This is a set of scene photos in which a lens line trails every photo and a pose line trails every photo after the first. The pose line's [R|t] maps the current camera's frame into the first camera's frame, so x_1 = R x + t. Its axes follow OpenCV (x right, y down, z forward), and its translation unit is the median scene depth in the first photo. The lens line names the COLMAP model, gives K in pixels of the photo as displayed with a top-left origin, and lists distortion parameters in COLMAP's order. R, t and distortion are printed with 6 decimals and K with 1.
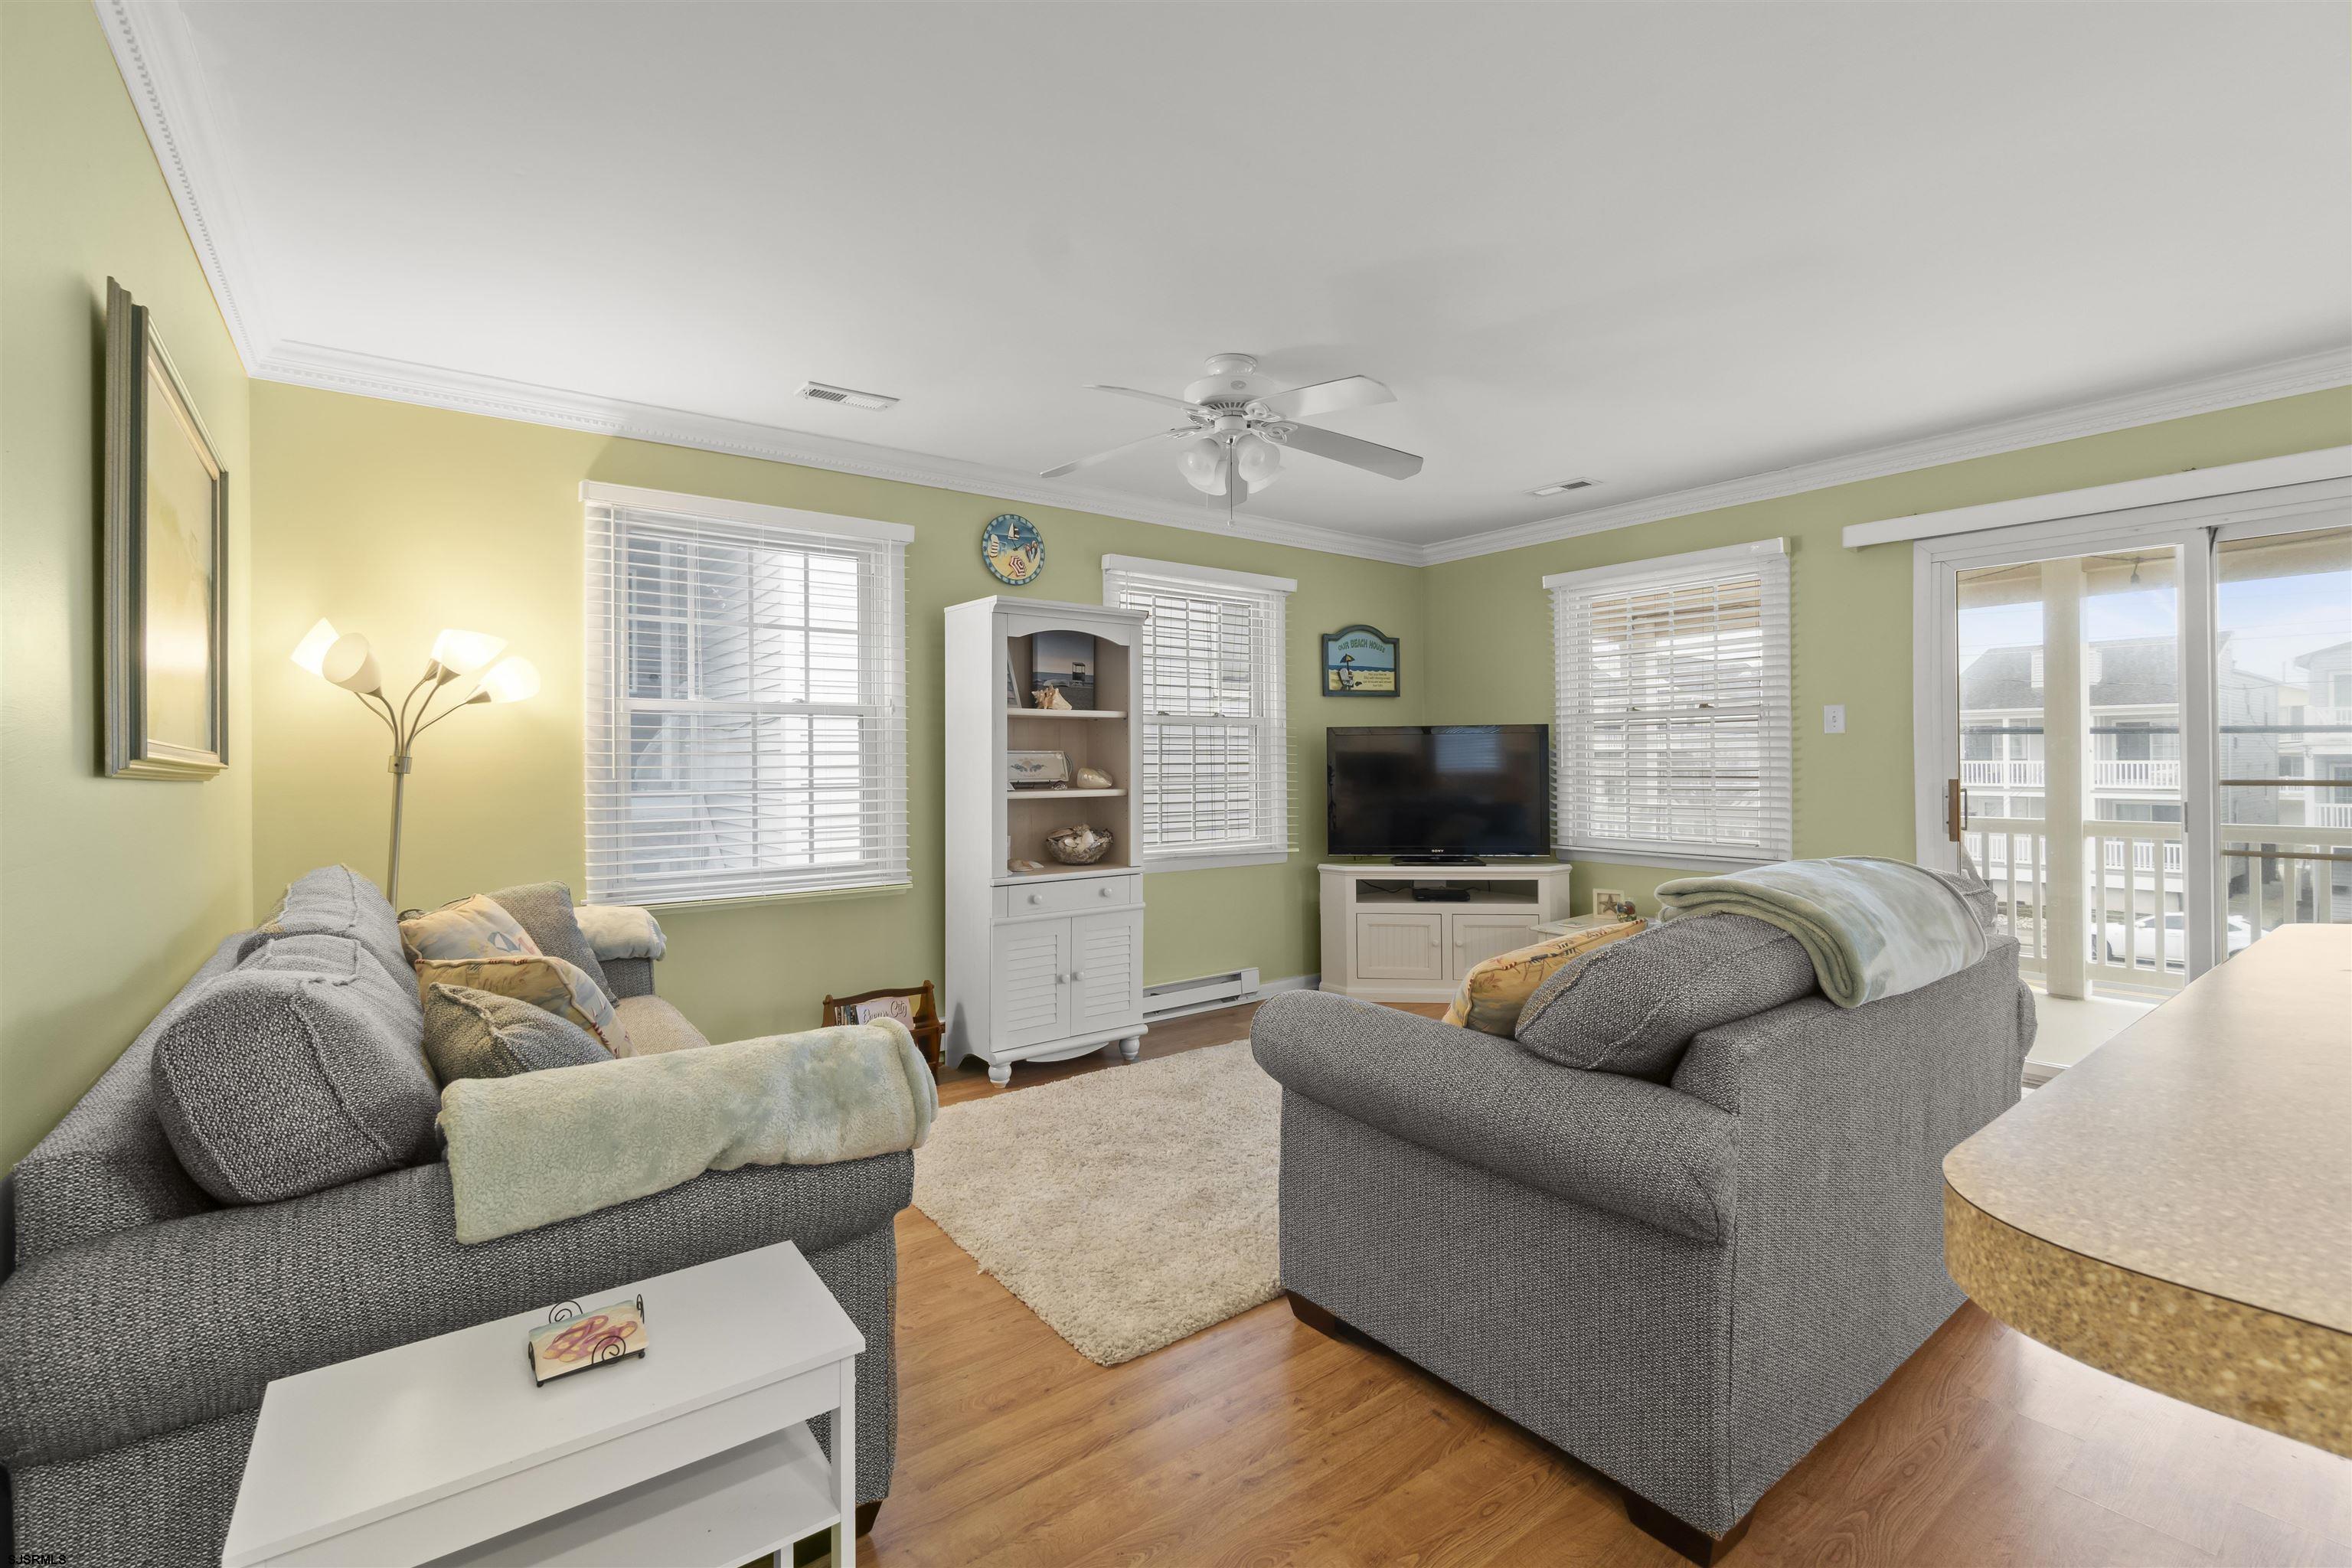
lens RADIAL K [[1024.1, 0, 1182.0], [0, 1024.1, 773.1], [0, 0, 1]] dist [0.001677, -0.000028]
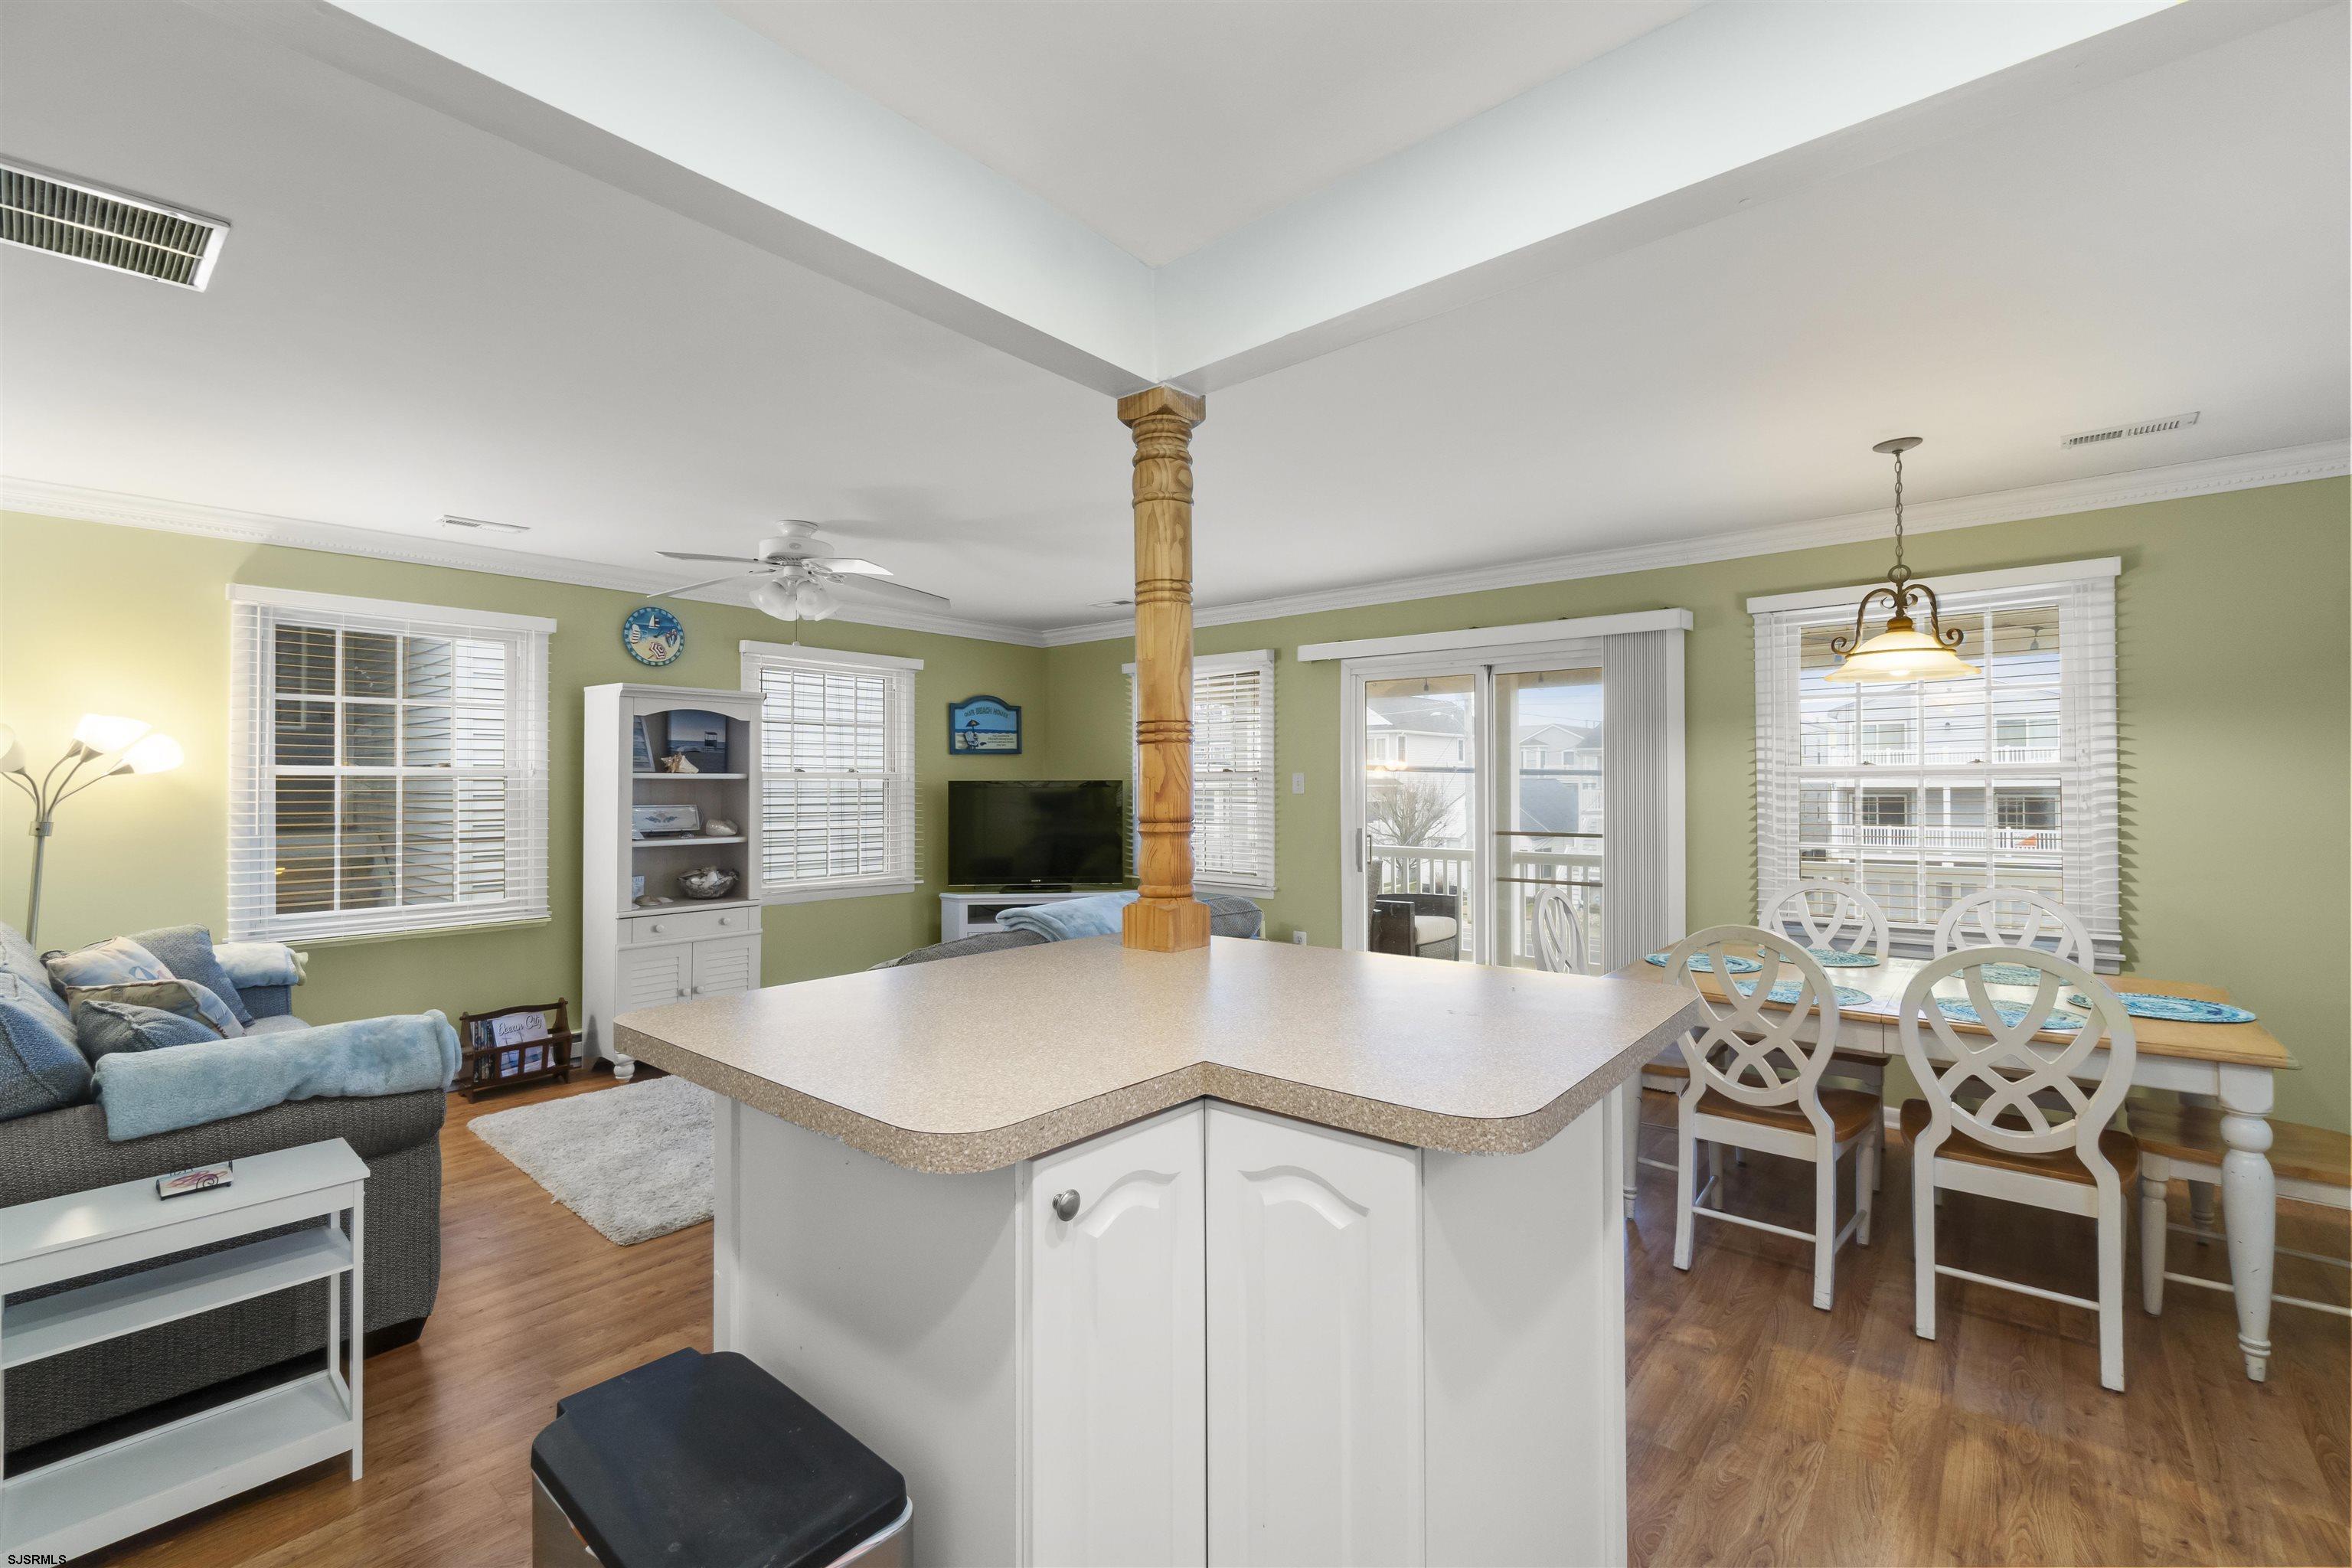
lens RADIAL K [[1004.2, 0, 1176.0], [0, 1004.2, 784.0], [0, 0, 1]] dist [-0.001709, 0.000788]
pose [[0.977343, 0.005679, 0.211585, 0.233443], [-0.003525, 0.999938, -0.010553, -0.044694], [-0.211632, 0.009568, 0.977303, -0.351698]]
